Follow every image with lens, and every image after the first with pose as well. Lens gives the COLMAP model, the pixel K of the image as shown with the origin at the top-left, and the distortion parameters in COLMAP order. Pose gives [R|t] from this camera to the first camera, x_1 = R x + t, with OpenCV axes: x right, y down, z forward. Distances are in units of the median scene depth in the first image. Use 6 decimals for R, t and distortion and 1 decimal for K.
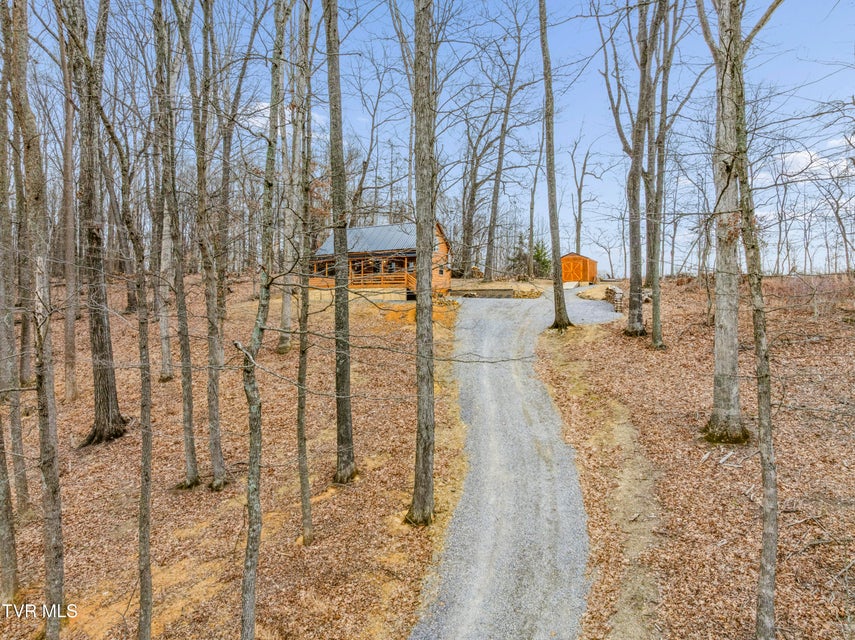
lens RADIAL K [[582.7, 0, 427.5], [0, 582.7, 320.0], [0, 0, 1]] dist [0.043075, 0.000074]
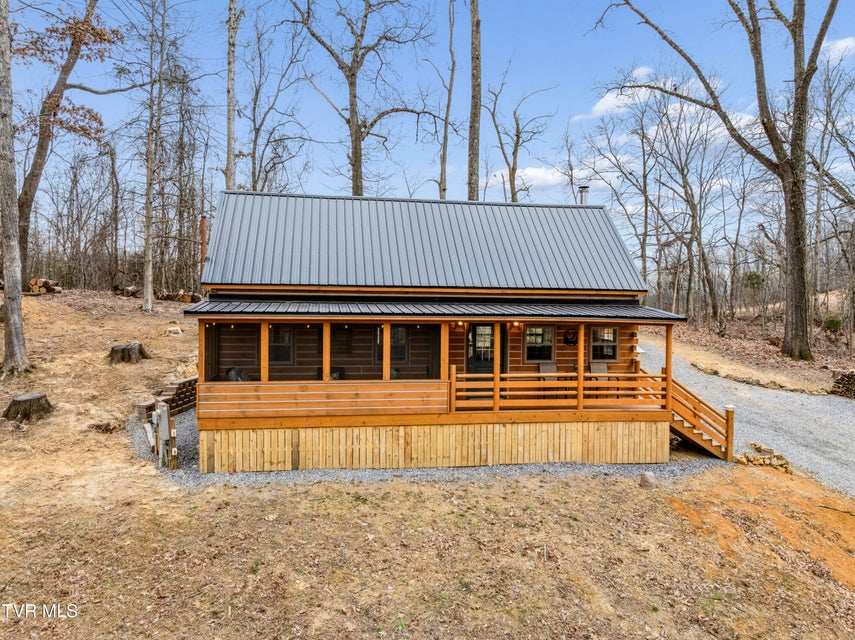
lens RADIAL K [[603.7, 0, 427.5], [0, 603.7, 320.0], [0, 0, 1]] dist [-0.036707, 0.003010]
pose [[0.733222, -0.016183, 0.679797, -0.242430], [-0.002891, 0.999634, 0.026914, -0.083303], [-0.679983, -0.021699, 0.732907, 0.602735]]
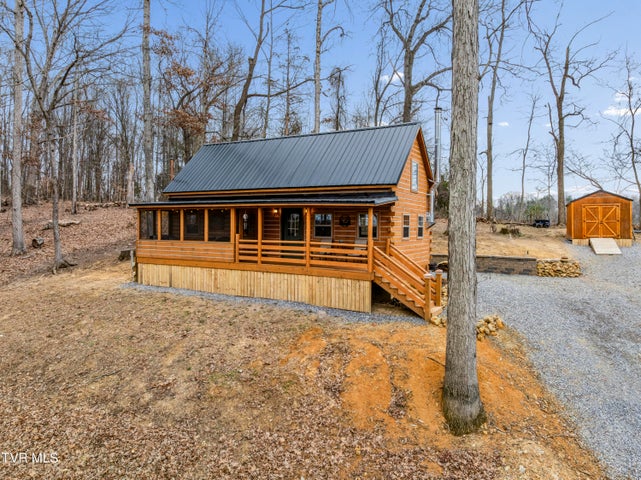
lens RADIAL K [[439.1, 0, 331.2], [0, 439.1, 238.5], [0, 0, 1]] dist [-0.006691, -0.003815]
pose [[0.996167, -0.001050, 0.087467, -0.062614], [-0.001156, 0.999683, 0.025164, -0.065940], [-0.087465, -0.025169, 0.995850, 0.493828]]
